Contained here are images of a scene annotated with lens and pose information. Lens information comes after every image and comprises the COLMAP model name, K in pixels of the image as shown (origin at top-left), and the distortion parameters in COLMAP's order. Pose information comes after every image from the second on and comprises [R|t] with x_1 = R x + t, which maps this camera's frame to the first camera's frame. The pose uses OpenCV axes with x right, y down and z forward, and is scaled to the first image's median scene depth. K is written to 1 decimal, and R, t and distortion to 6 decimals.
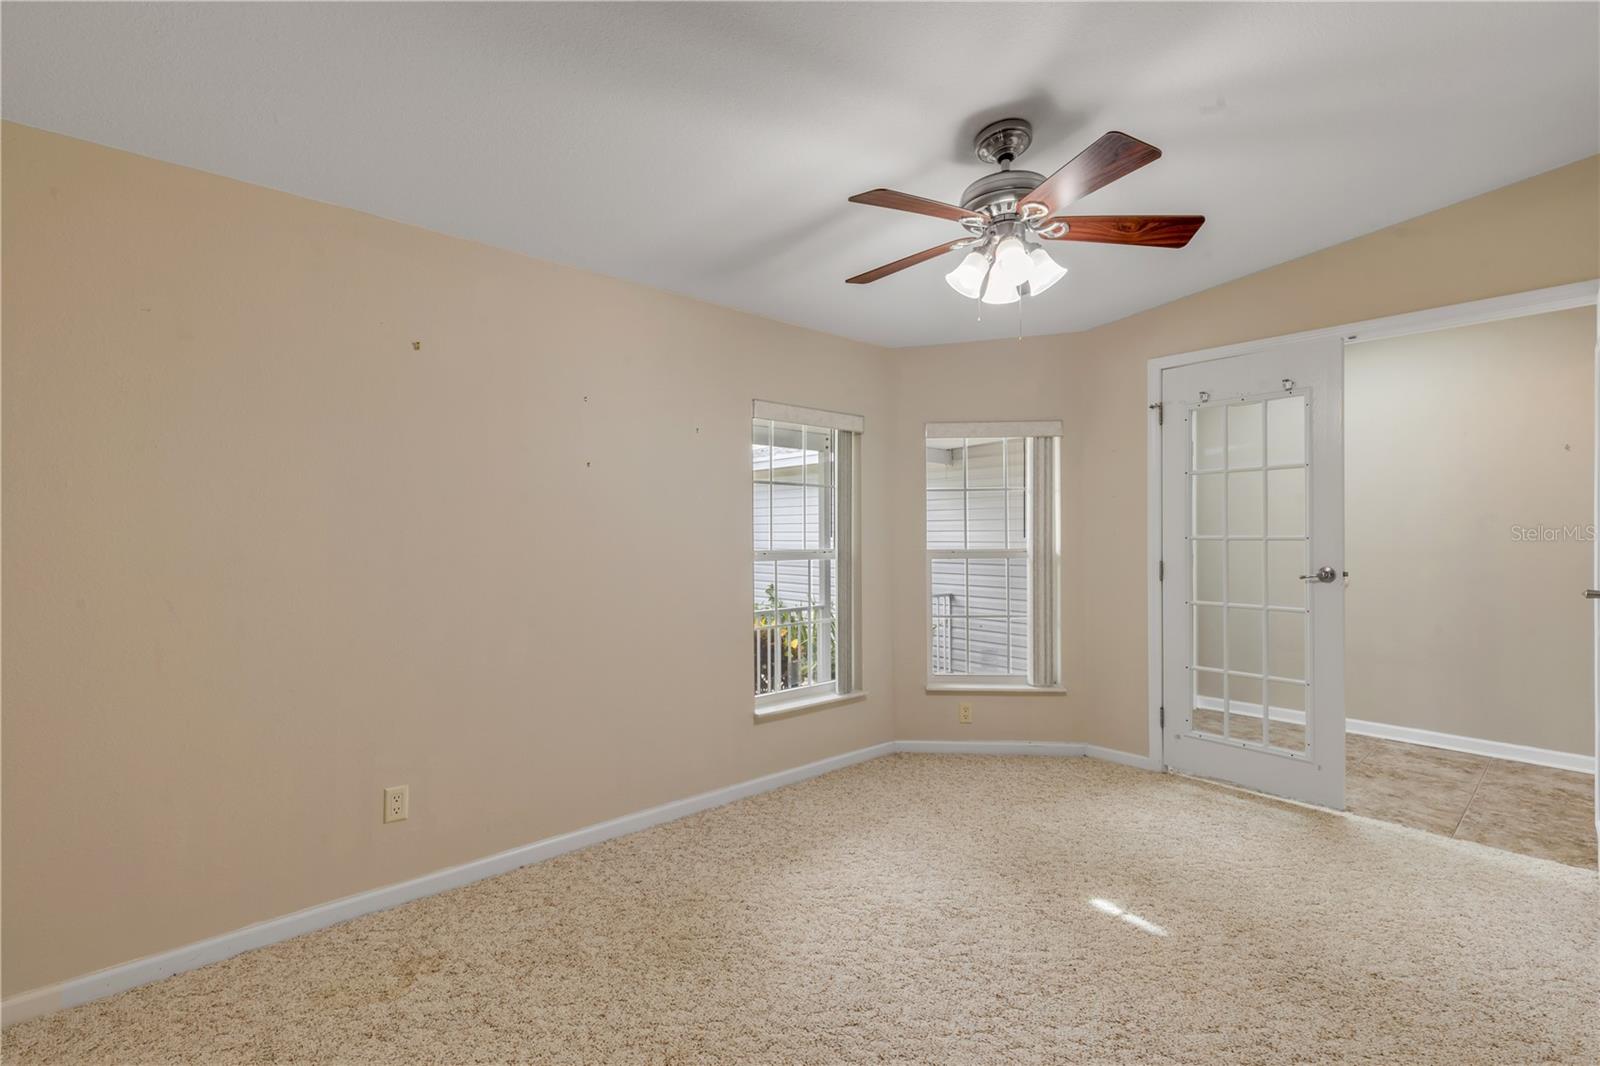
lens RADIAL K [[725.7, 0, 797.9], [0, 725.7, 537.2], [0, 0, 1]] dist [0.006673, -0.002076]
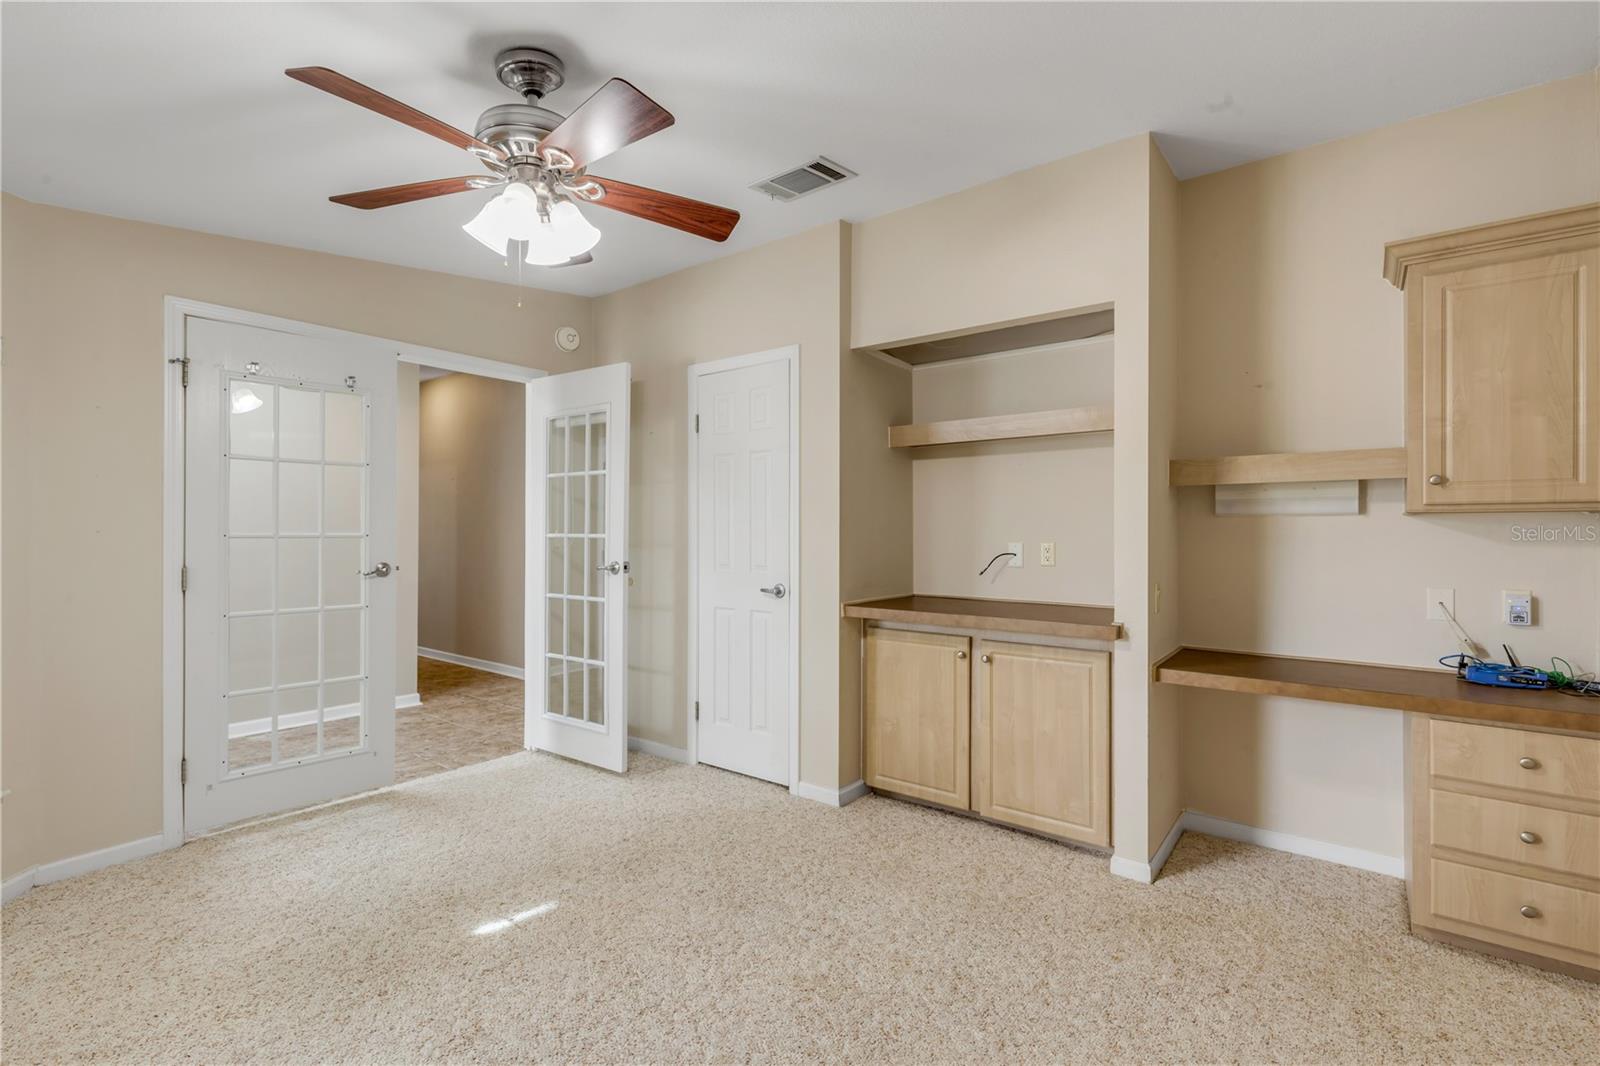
lens RADIAL K [[725.7, 0, 797.7], [0, 725.7, 529.4], [0, 0, 1]] dist [0.006673, -0.002076]
pose [[-0.196456, 0.007440, 0.980484, -0.425606], [0.002774, 0.999971, -0.007032, 0.001948], [-0.980509, 0.001338, -0.196471, 0.593111]]
